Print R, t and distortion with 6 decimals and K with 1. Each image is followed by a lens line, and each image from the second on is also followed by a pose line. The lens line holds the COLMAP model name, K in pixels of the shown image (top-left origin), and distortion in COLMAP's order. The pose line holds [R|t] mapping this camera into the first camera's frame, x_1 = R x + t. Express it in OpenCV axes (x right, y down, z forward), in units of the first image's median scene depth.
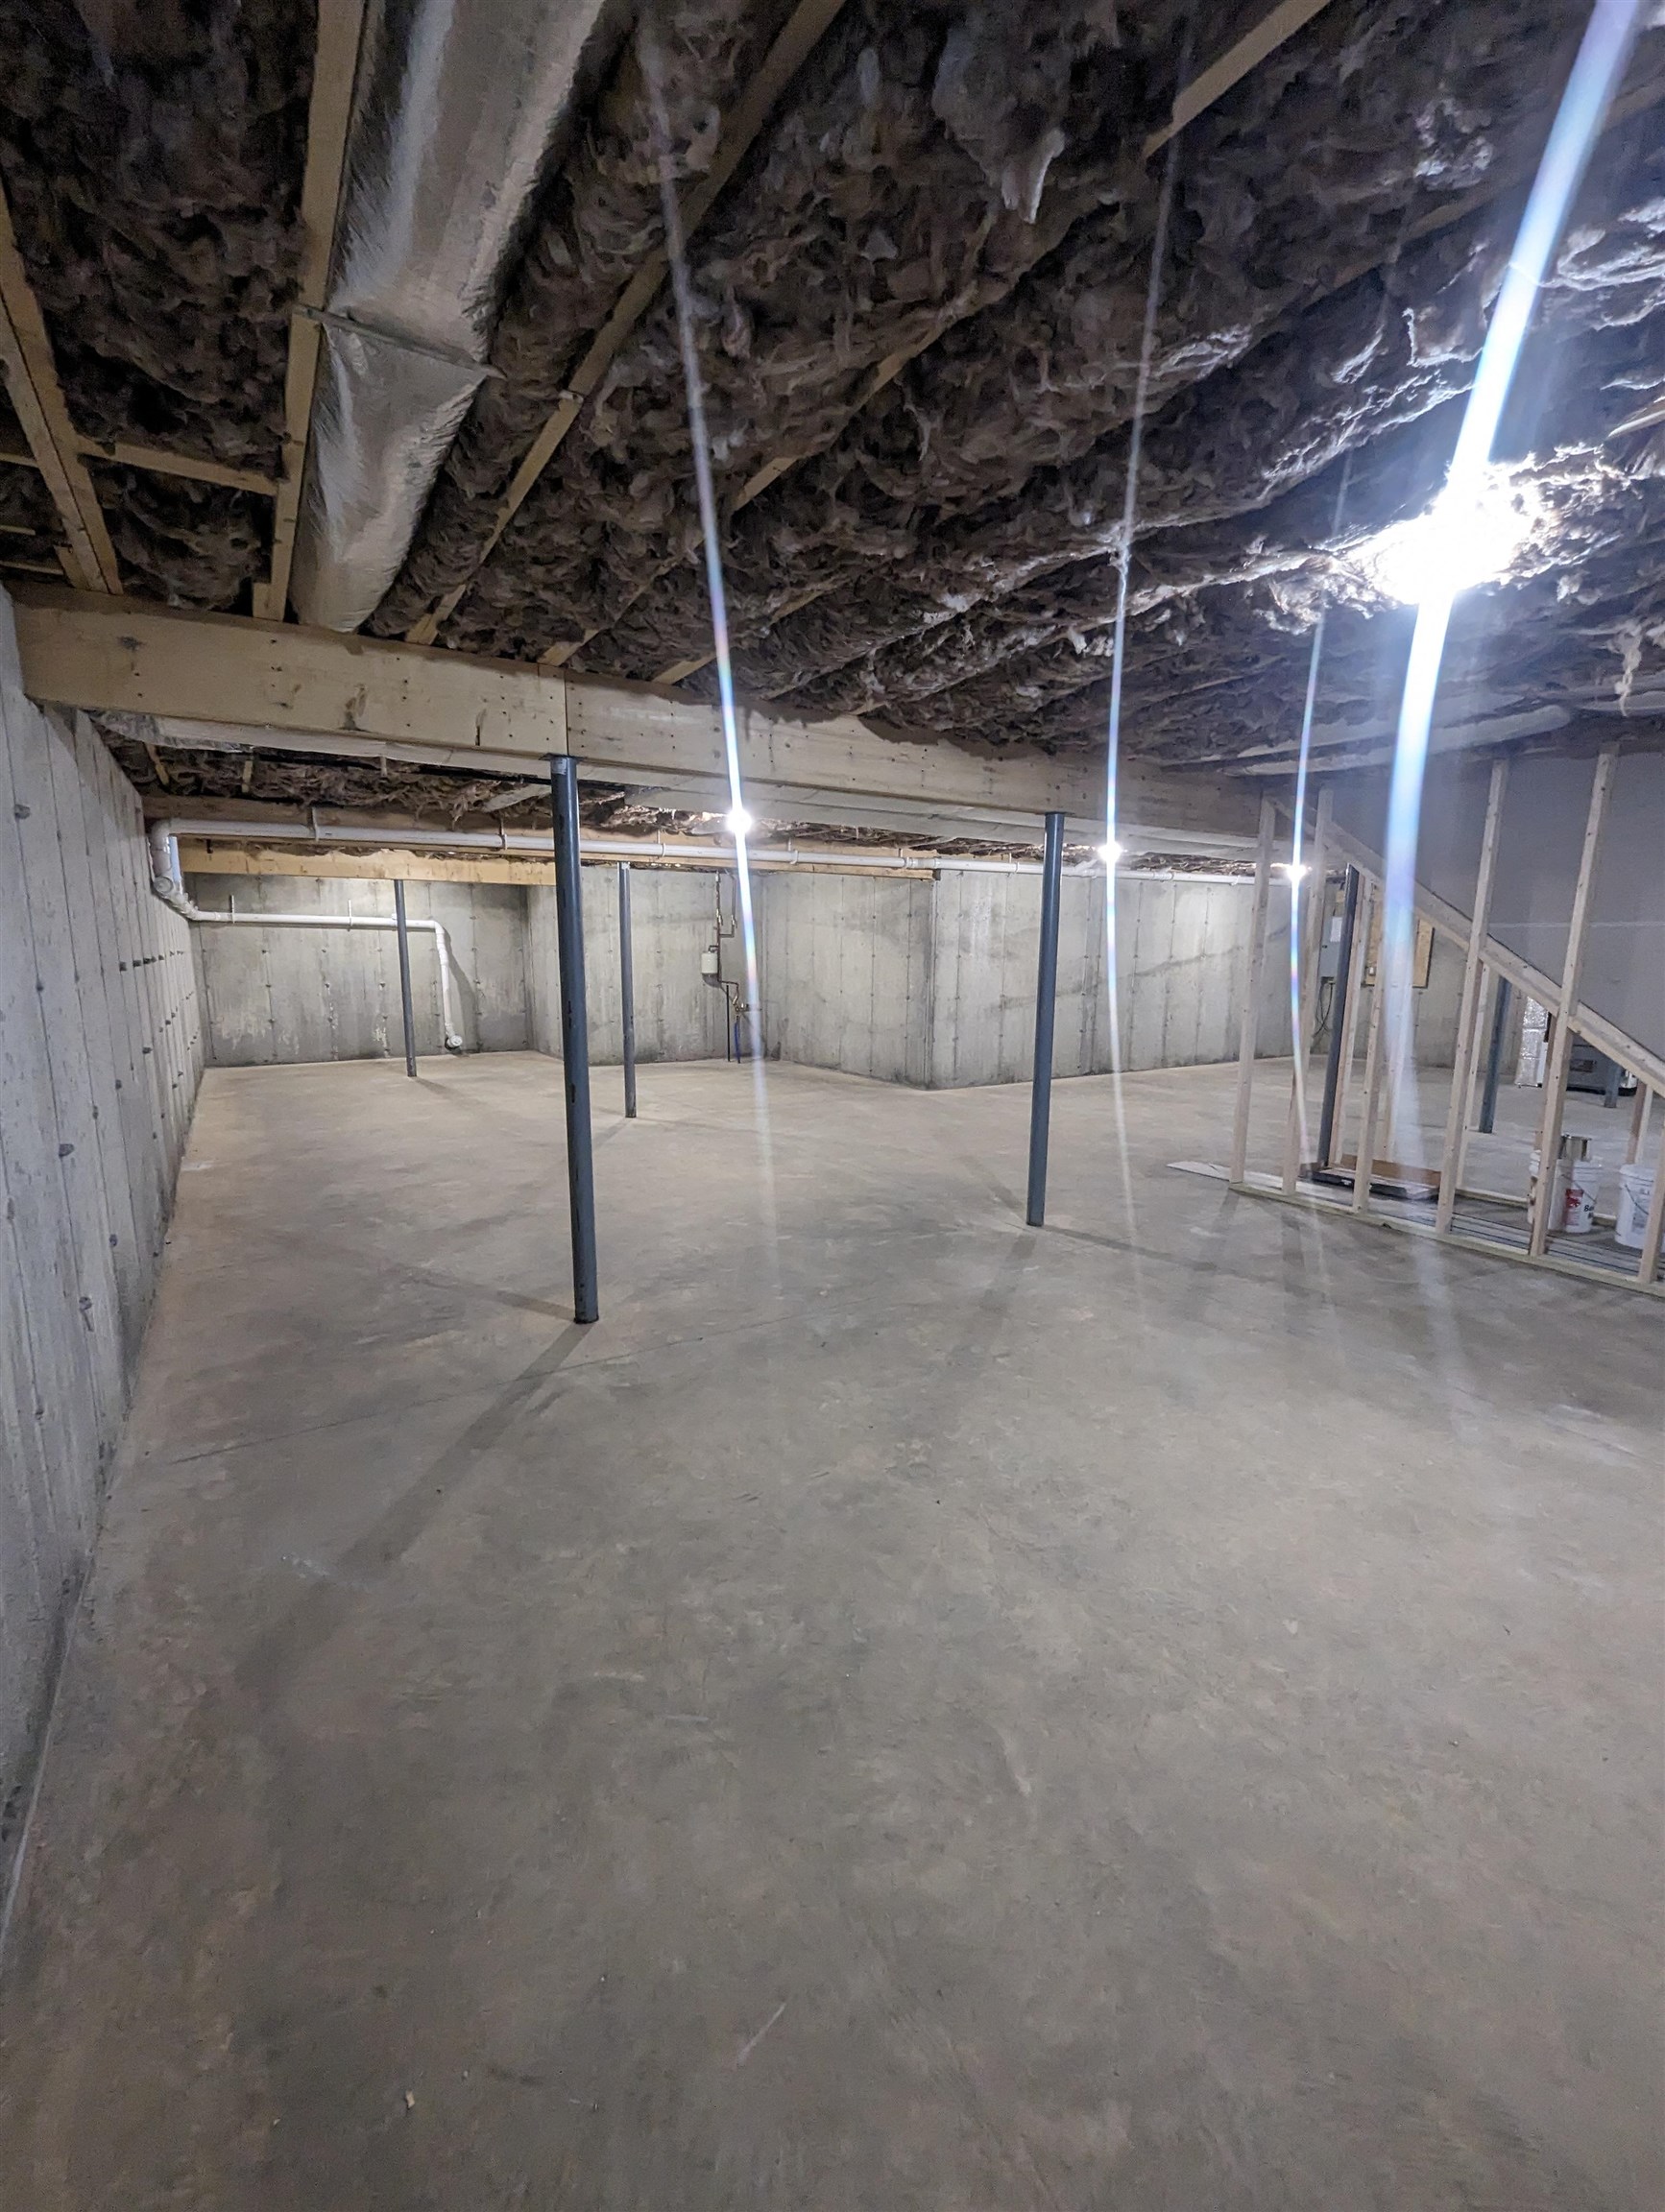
lens RADIAL K [[915.9, 0, 835.9], [0, 915.9, 1104.9], [0, 0, 1]] dist [-0.010675, 0.000679]
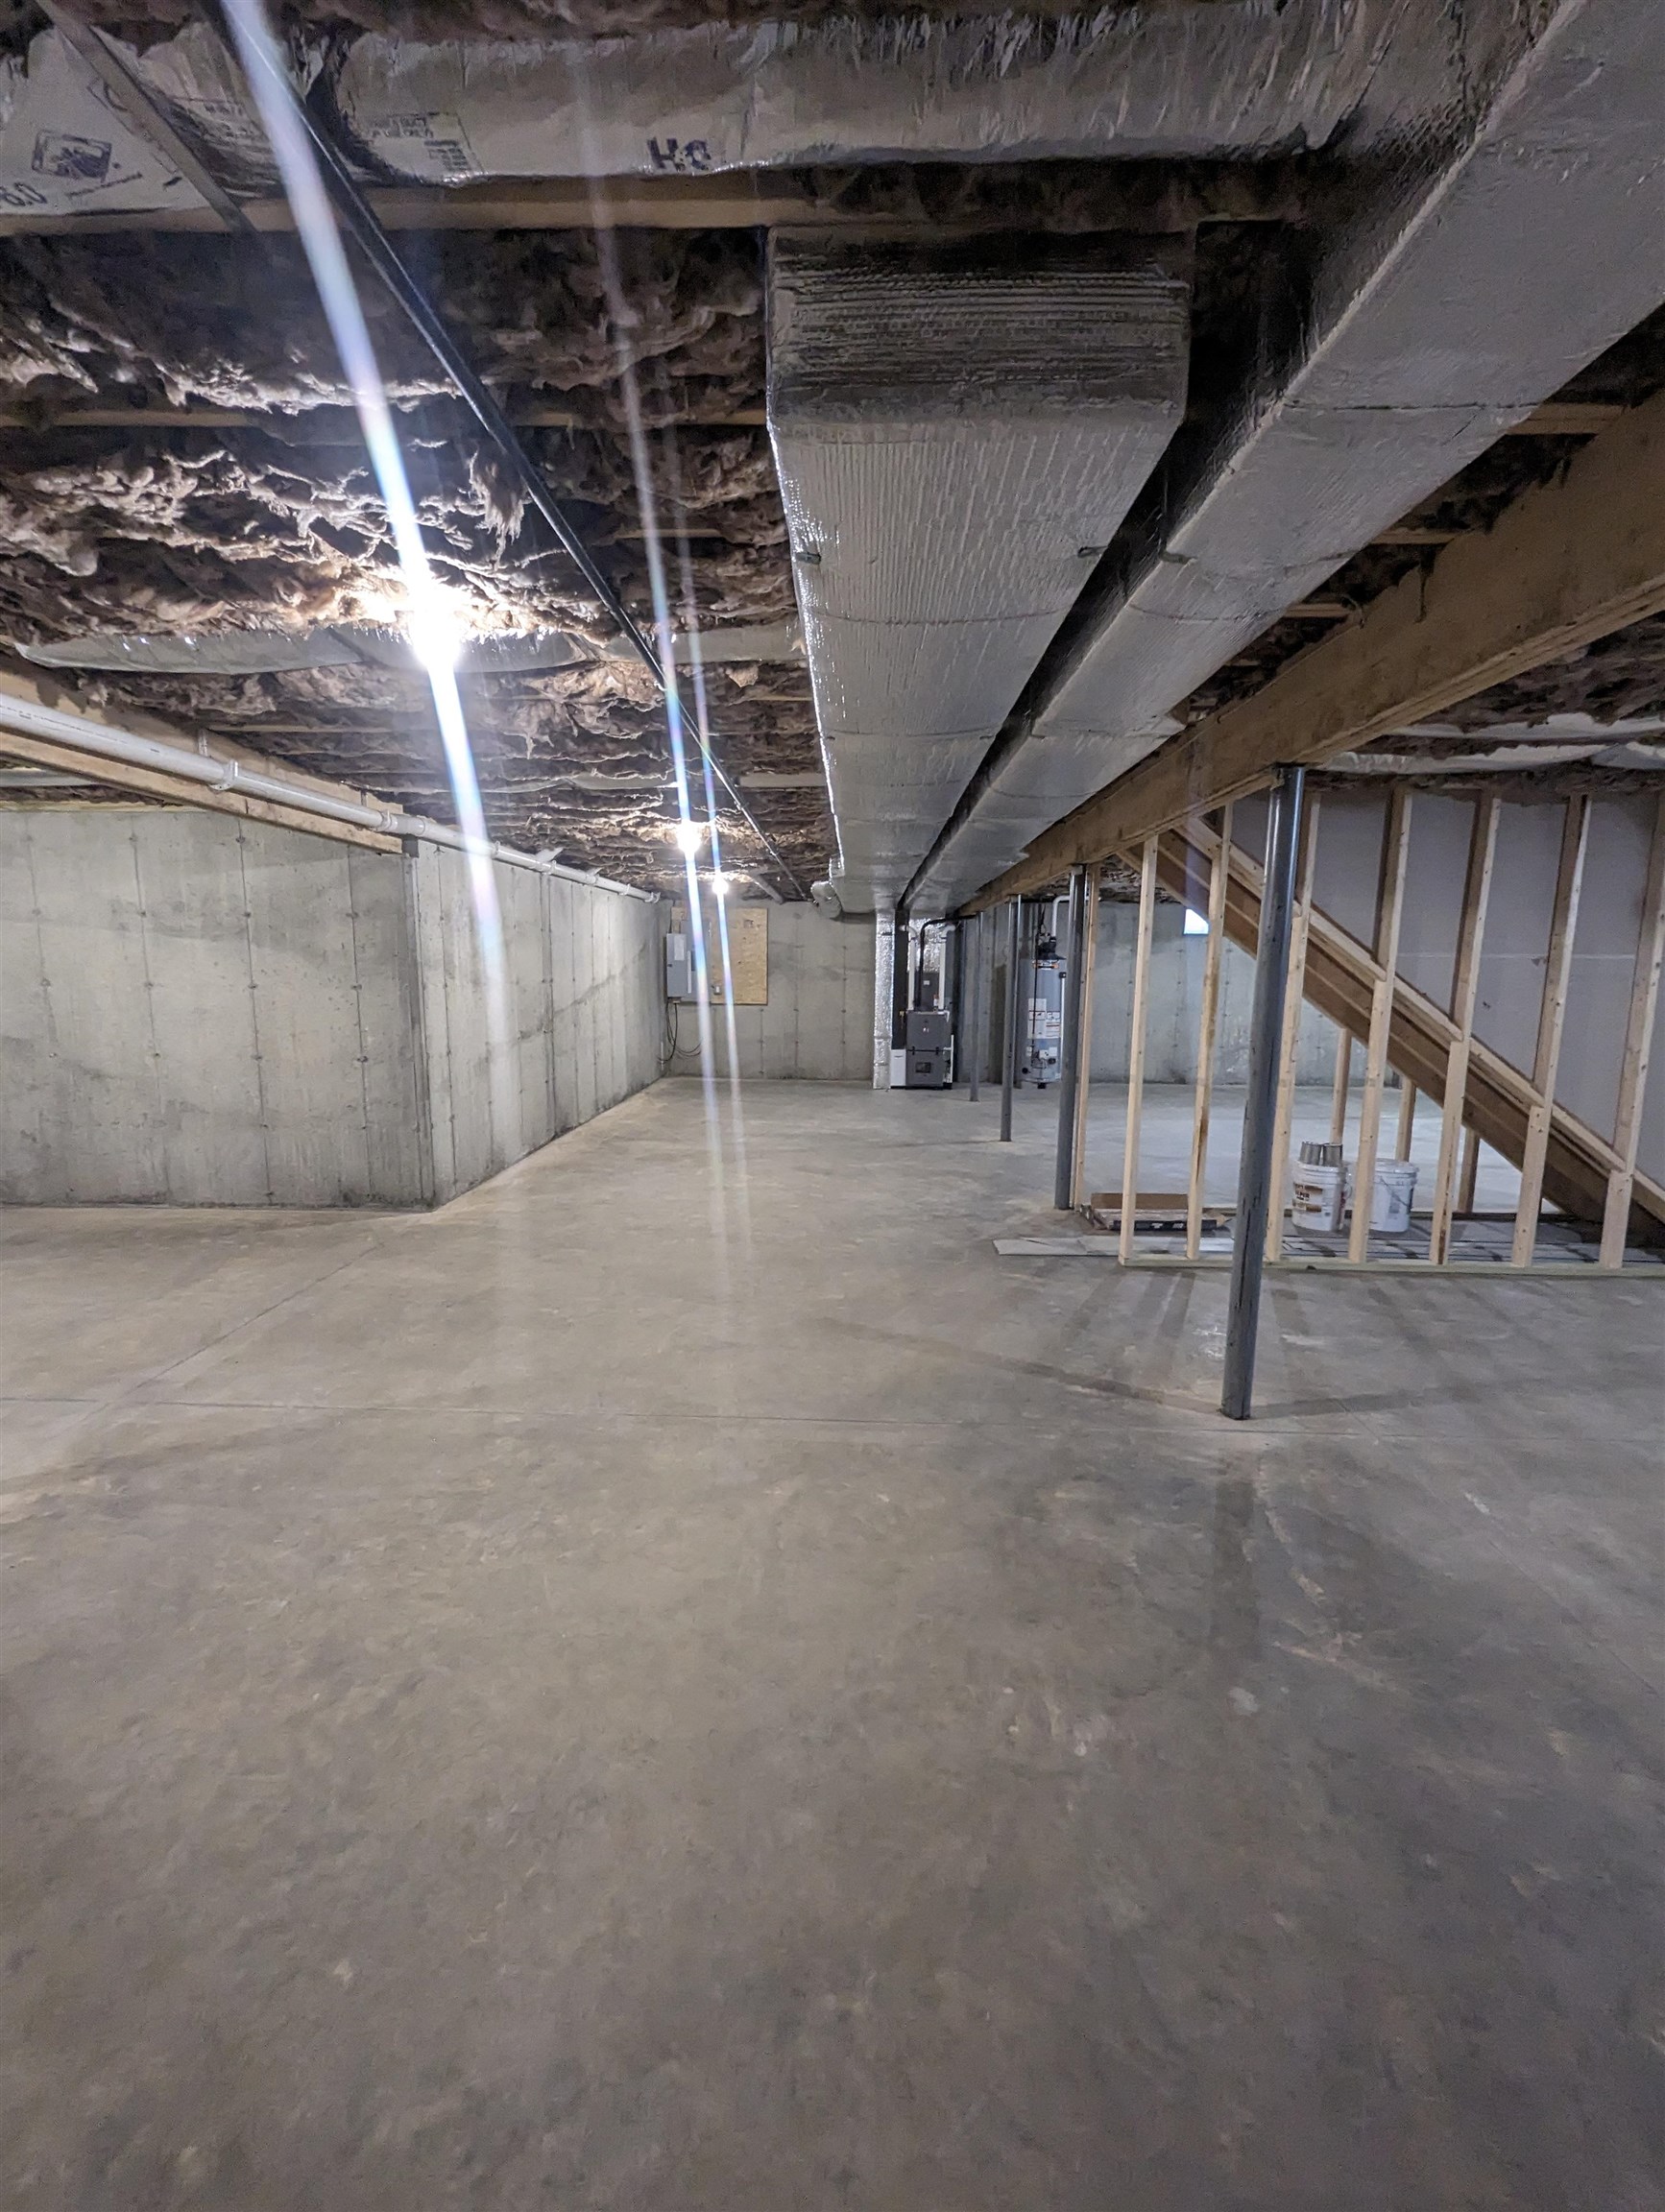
lens RADIAL K [[915.9, 0, 830.1], [0, 915.9, 1109.2], [0, 0, 1]] dist [-0.010675, 0.000679]
pose [[0.568985, -0.126887, 0.812499, -0.411032], [0.135604, 0.988976, 0.059485, -0.148067], [-0.811090, 0.076332, 0.579919, 0.806797]]
